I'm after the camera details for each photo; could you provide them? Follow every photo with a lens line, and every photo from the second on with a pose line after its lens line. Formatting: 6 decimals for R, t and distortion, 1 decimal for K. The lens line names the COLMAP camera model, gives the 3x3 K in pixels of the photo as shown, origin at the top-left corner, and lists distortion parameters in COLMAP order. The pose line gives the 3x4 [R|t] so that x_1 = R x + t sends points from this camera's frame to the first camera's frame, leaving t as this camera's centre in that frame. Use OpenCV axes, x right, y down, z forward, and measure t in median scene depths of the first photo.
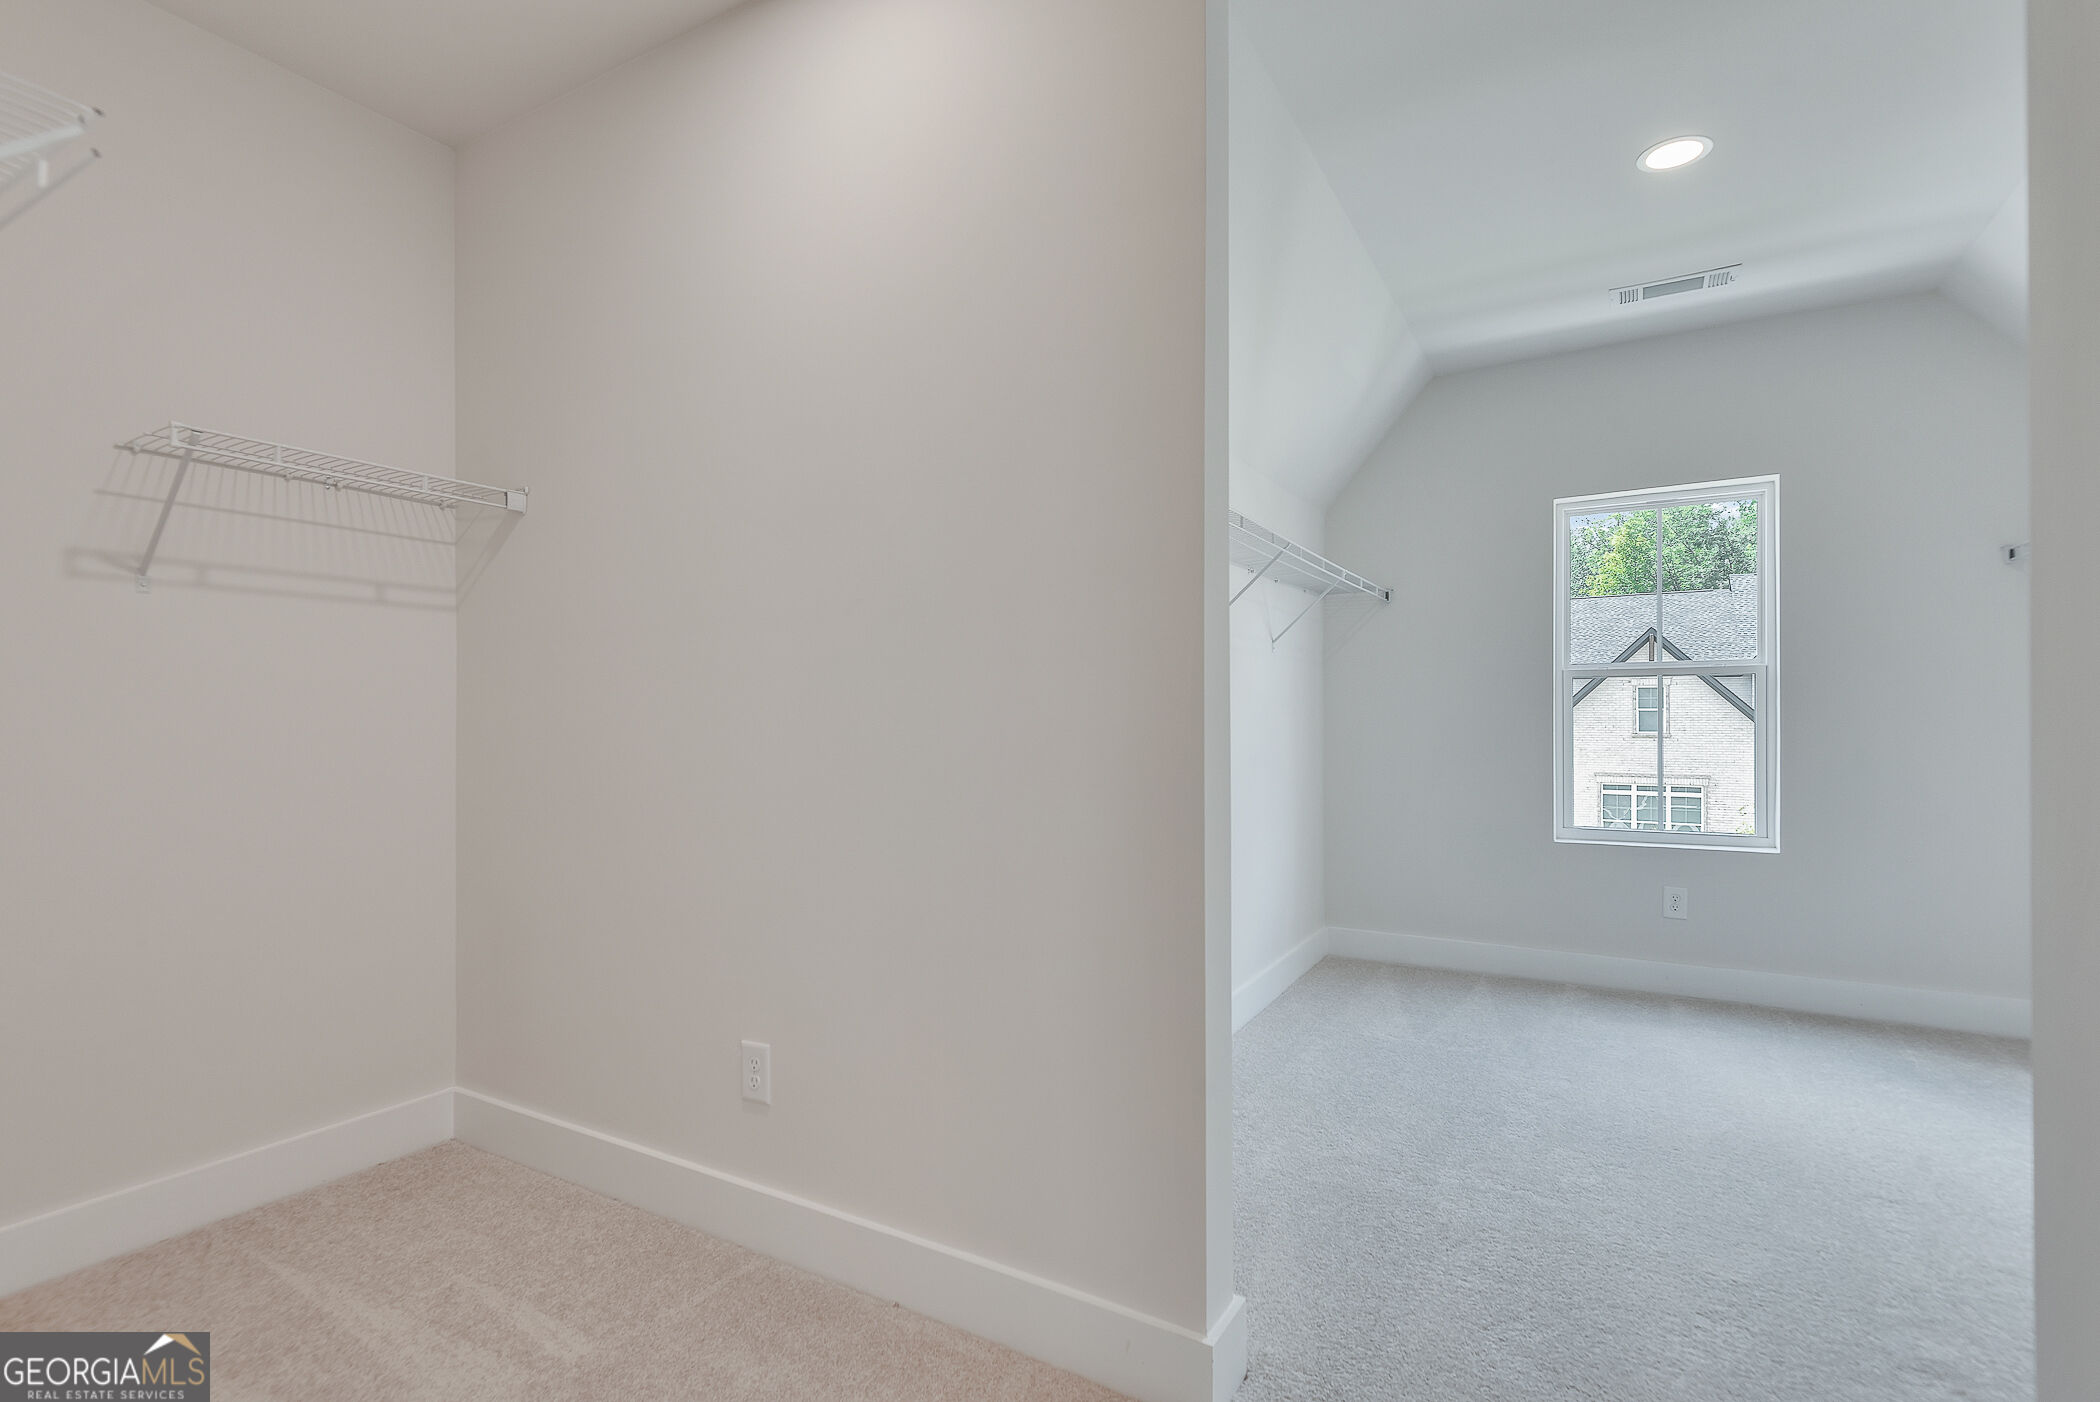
lens RADIAL K [[1002.0, 0, 1040.3], [0, 1002.0, 711.4], [0, 0, 1]] dist [0.016323, -0.002596]
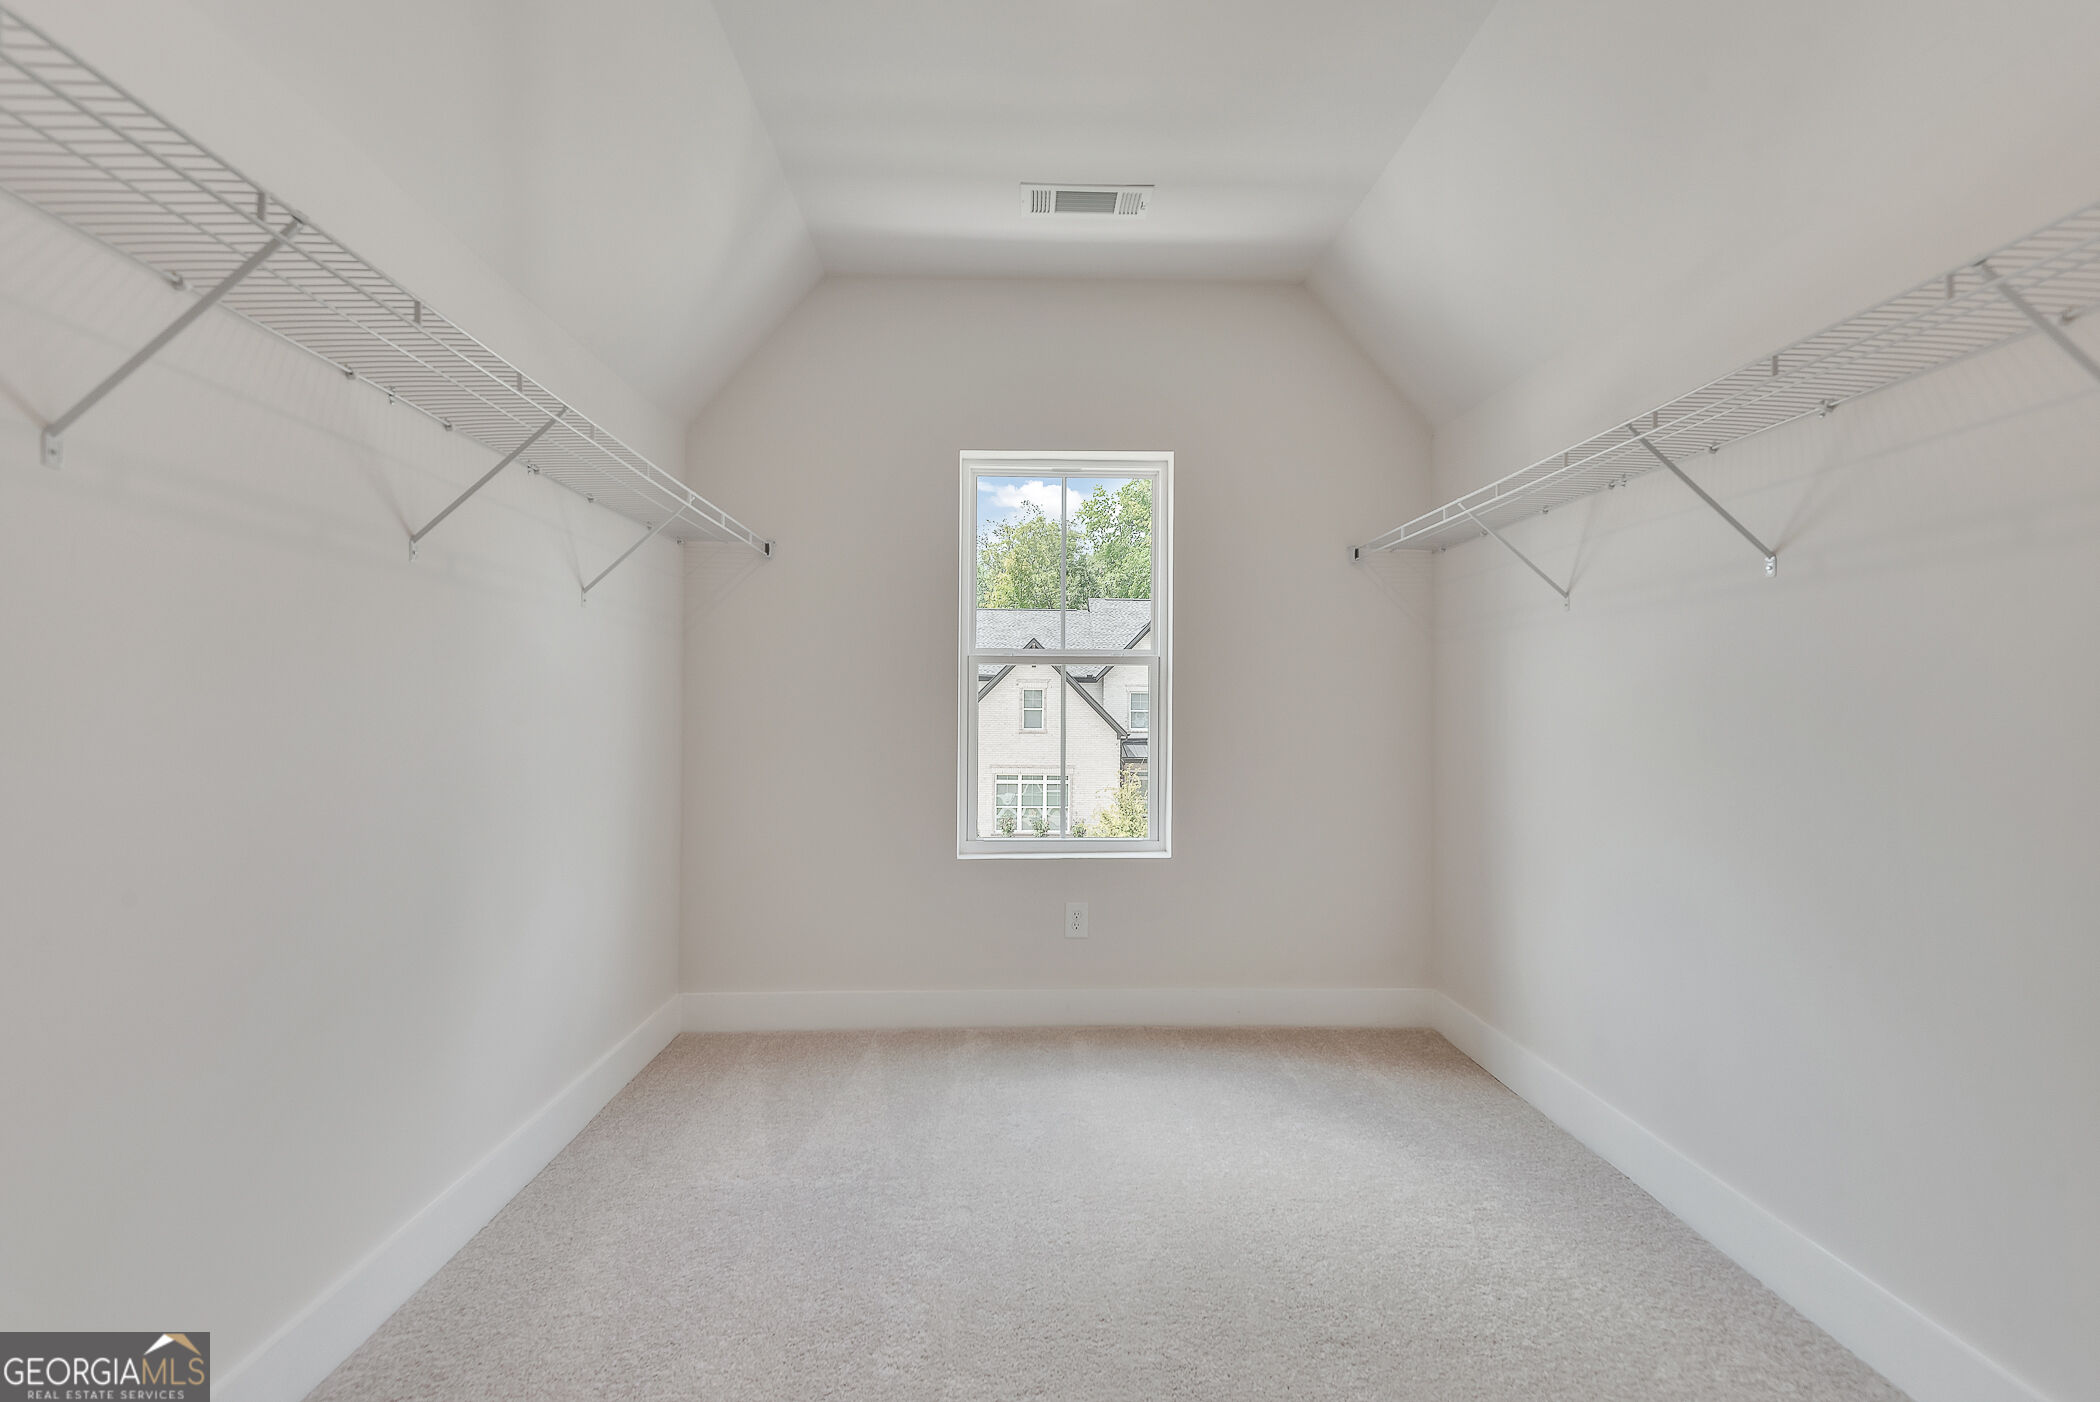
lens RADIAL K [[1002.0, 0, 1049.5], [0, 1002.0, 698.3], [0, 0, 1]] dist [0.016323, -0.002596]
pose [[0.845958, 0.014189, 0.533061, 0.138469], [-0.008892, 0.999882, -0.012504, 0.005679], [-0.533176, 0.005838, 0.845984, 0.270013]]
